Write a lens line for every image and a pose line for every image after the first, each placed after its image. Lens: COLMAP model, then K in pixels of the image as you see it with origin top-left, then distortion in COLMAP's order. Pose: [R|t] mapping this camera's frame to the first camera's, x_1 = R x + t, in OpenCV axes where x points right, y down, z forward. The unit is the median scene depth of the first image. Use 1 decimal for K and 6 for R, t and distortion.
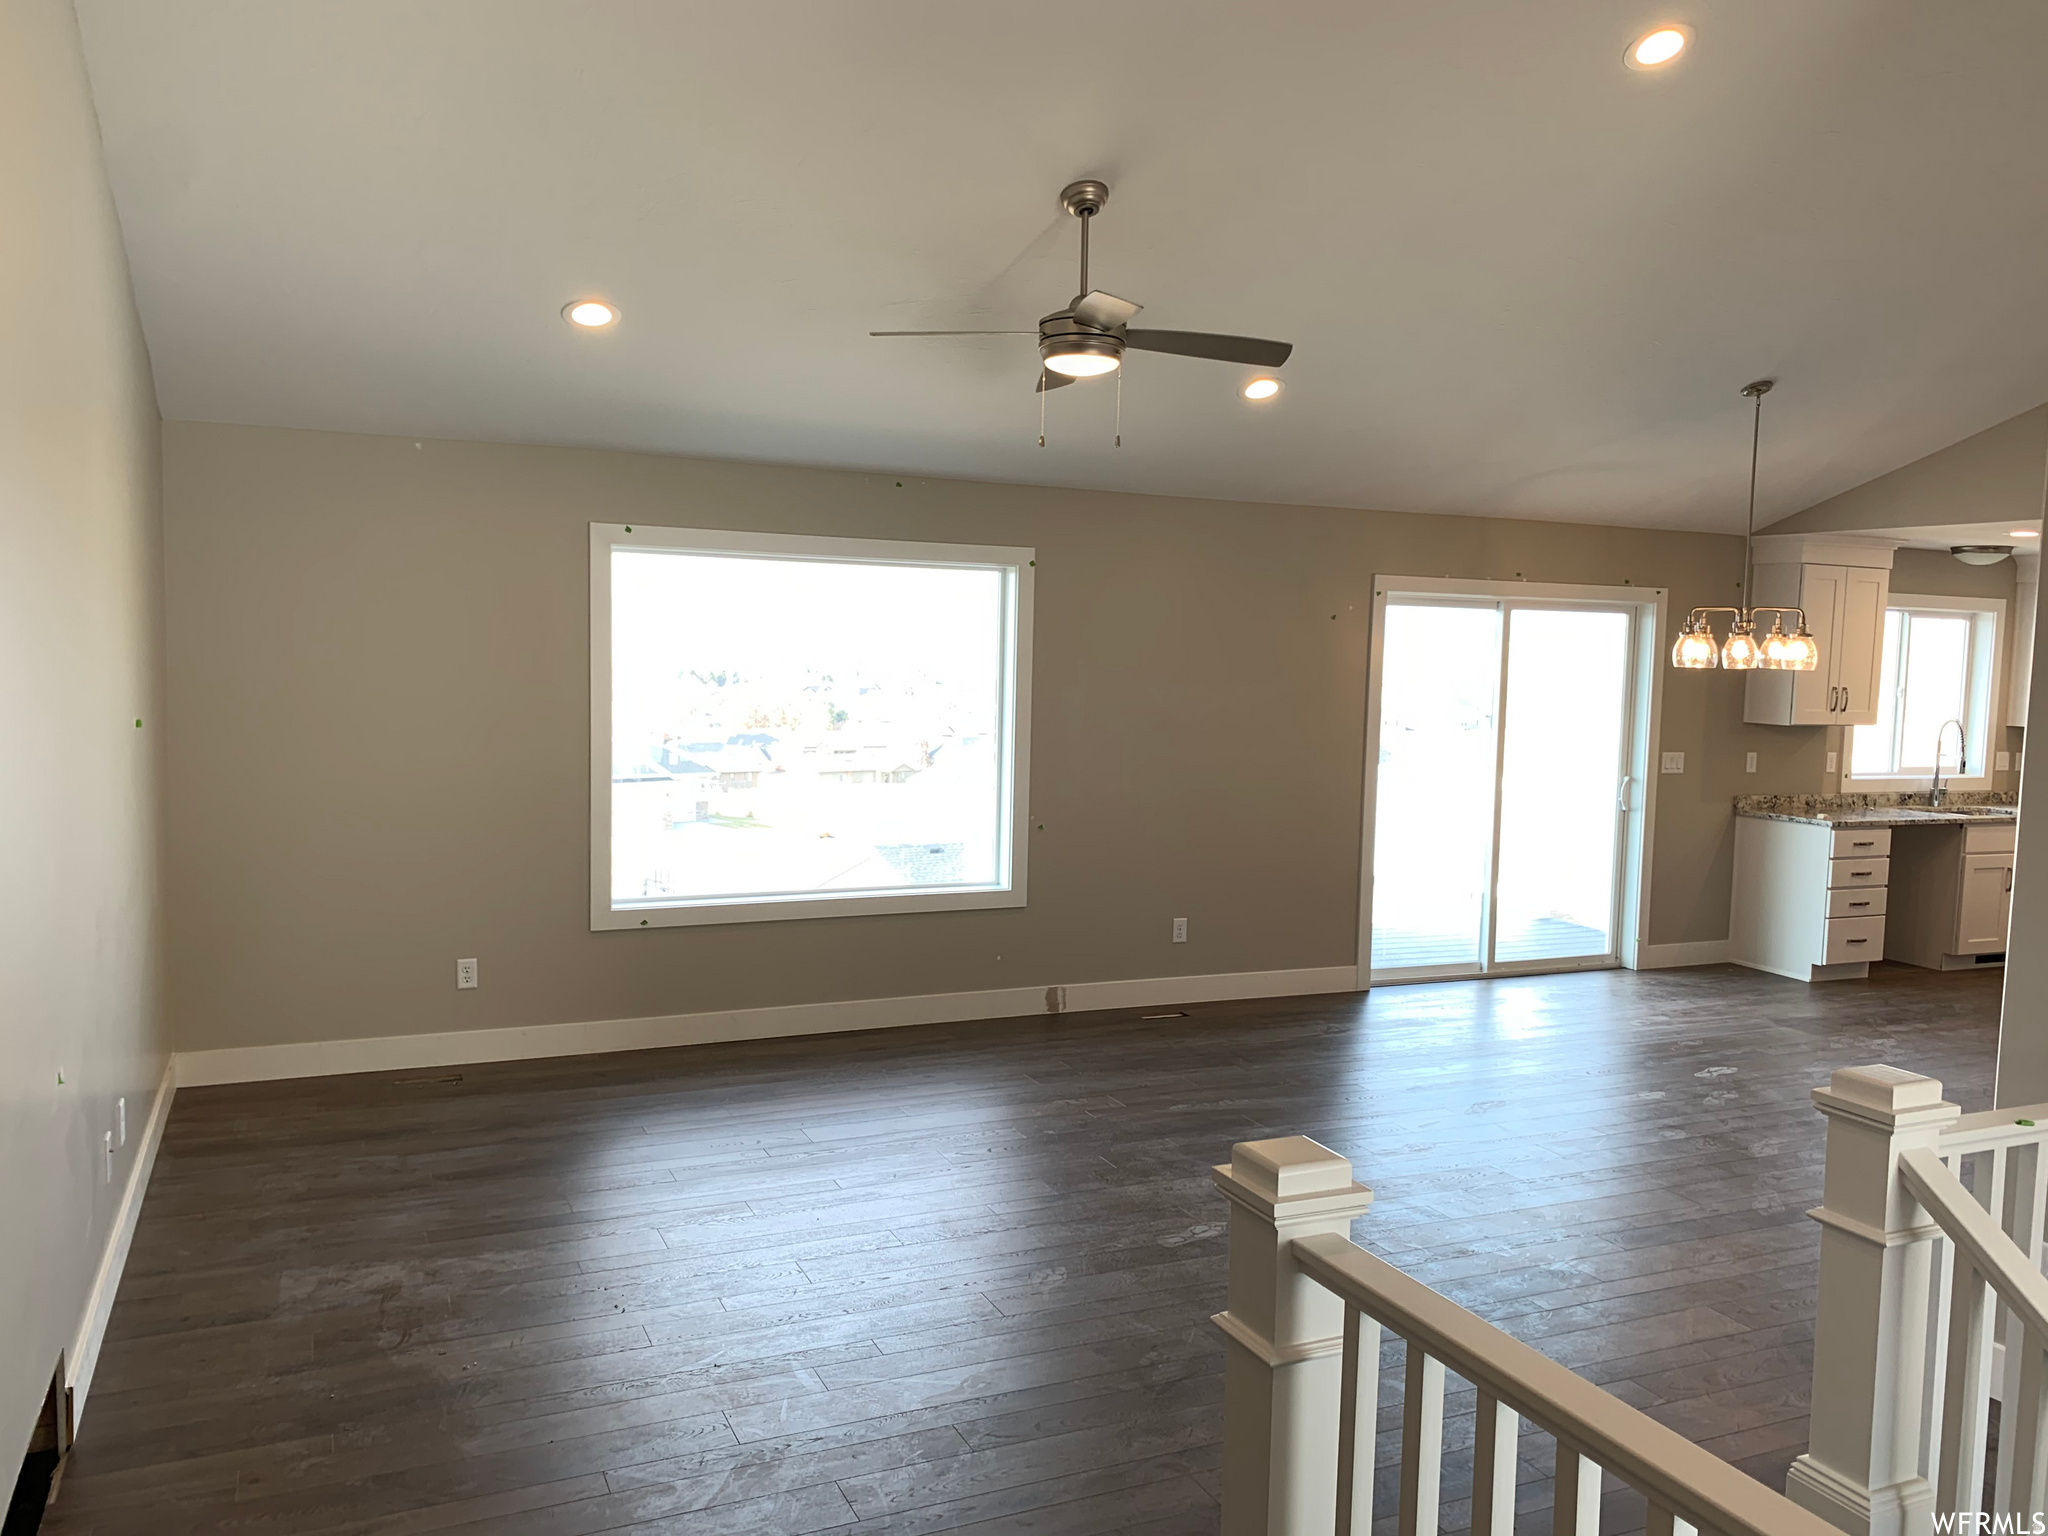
lens RADIAL K [[1556.9, 0, 1003.3], [0, 1556.9, 773.5], [0, 0, 1]] dist [0.058764, -0.095628]
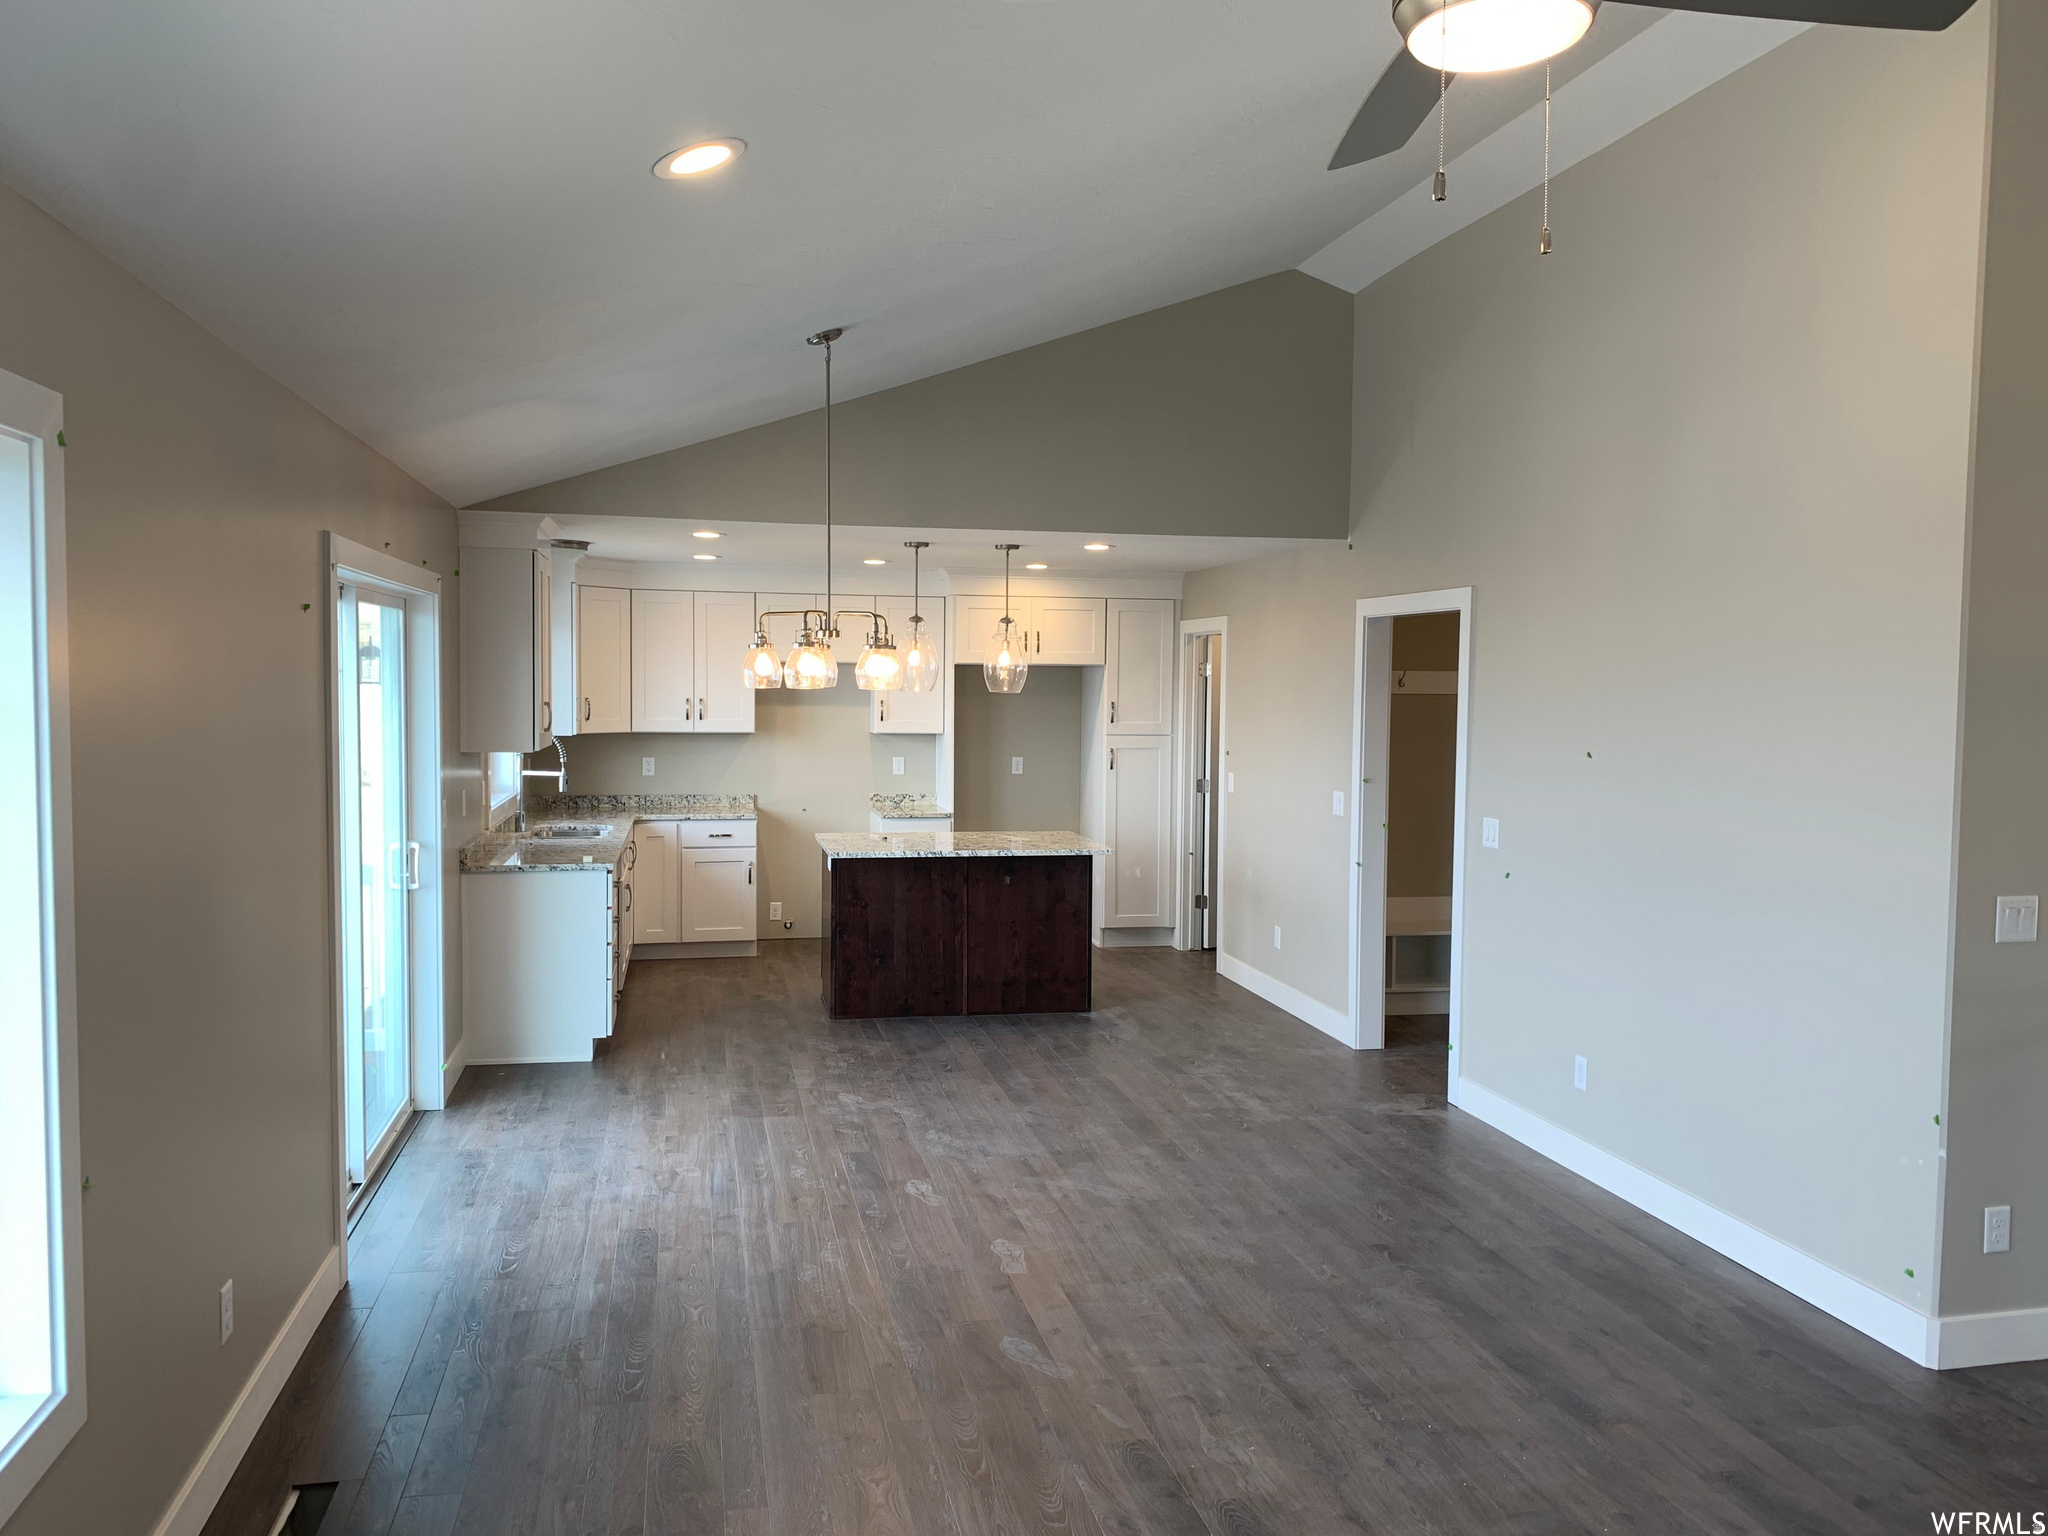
lens RADIAL K [[1556.9, 0, 1003.3], [0, 1556.9, 773.5], [0, 0, 1]] dist [0.058764, -0.095628]
pose [[0.211155, -0.084222, 0.973817, -0.216395], [0.076011, 0.994679, 0.069545, -0.054773], [-0.974493, 0.059337, 0.216433, 0.568030]]
